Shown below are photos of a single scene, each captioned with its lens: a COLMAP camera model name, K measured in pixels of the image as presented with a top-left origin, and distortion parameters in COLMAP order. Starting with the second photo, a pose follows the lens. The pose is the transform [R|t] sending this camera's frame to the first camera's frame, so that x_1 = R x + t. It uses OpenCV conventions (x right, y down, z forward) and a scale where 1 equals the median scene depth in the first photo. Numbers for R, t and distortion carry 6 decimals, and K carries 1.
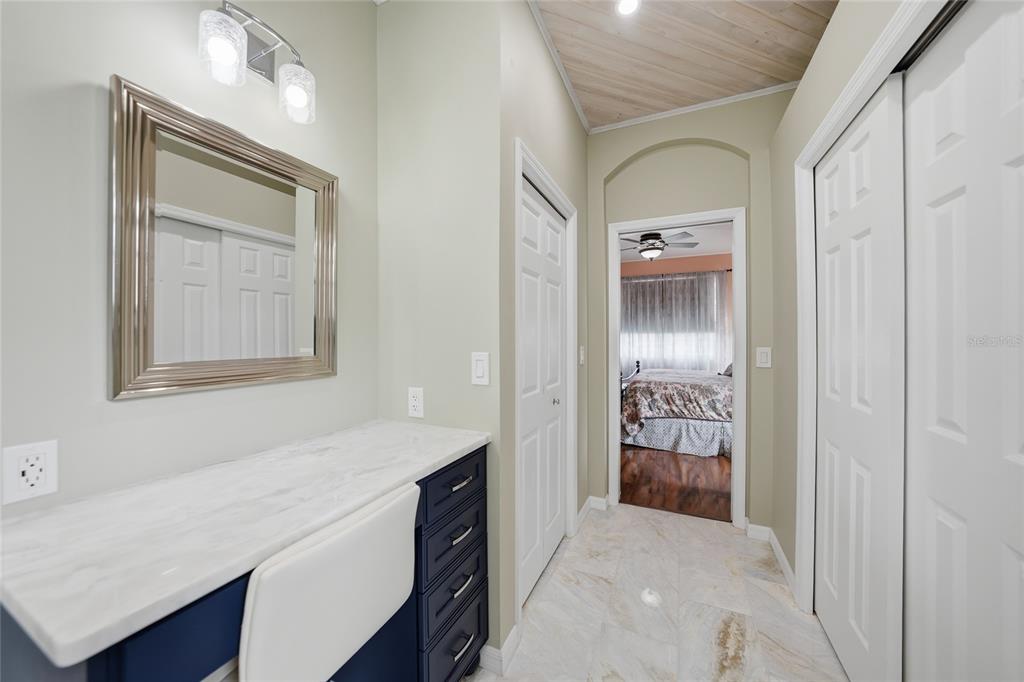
lens RADIAL K [[361.1, 0, 512.1], [0, 361.1, 339.4], [0, 0, 1]] dist [-0.022647, 0.004583]
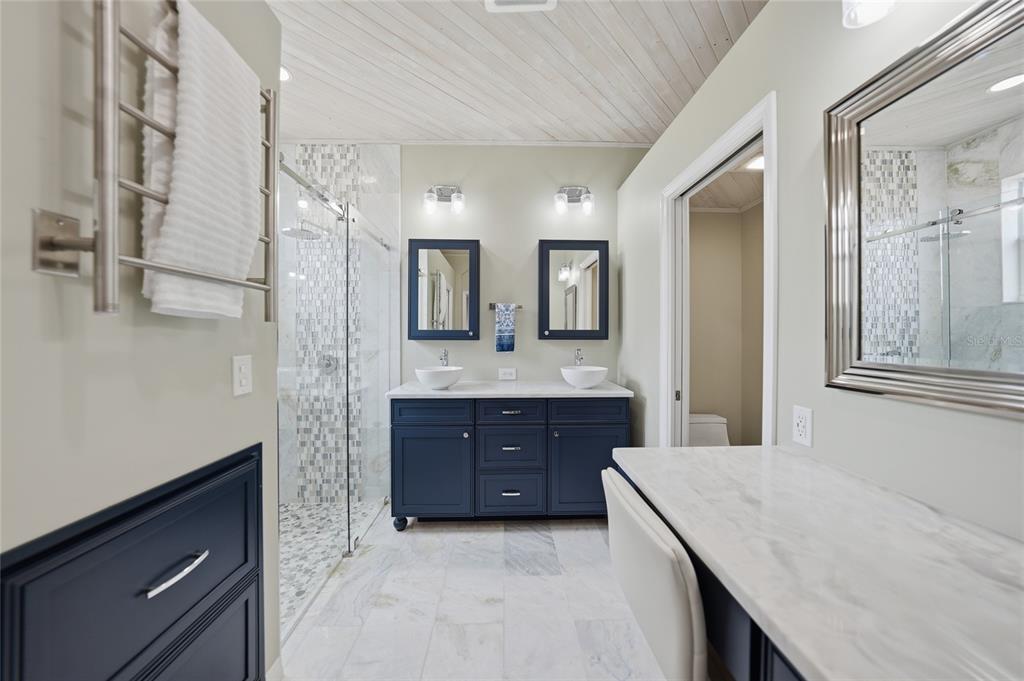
lens RADIAL K [[361.1, 0, 514.8], [0, 361.1, 334.9], [0, 0, 1]] dist [-0.022647, 0.004583]
pose [[-0.895194, 0.005975, -0.445637, 0.290358], [0.005845, 0.999982, 0.001666, -0.015044], [0.445638, -0.001113, -0.895212, 1.368803]]
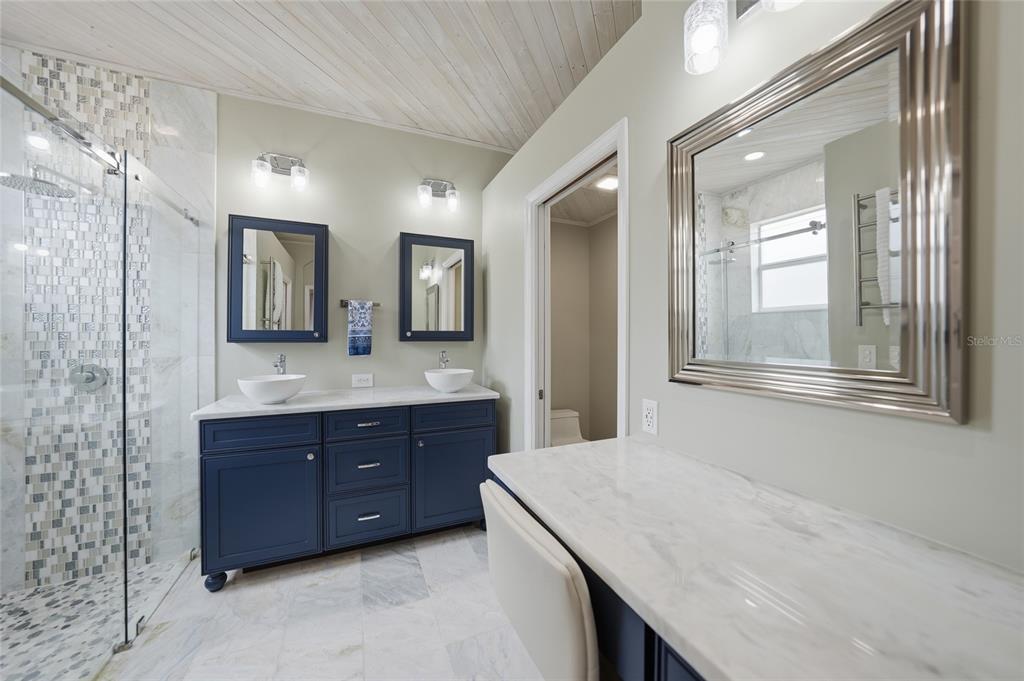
lens RADIAL K [[361.1, 0, 513.4], [0, 361.1, 335.2], [0, 0, 1]] dist [-0.022647, 0.004583]
pose [[-0.662126, 0.004339, -0.749380, 0.261480], [0.005004, 0.999987, 0.001369, -0.016137], [0.749376, -0.002843, -0.662139, 1.252678]]
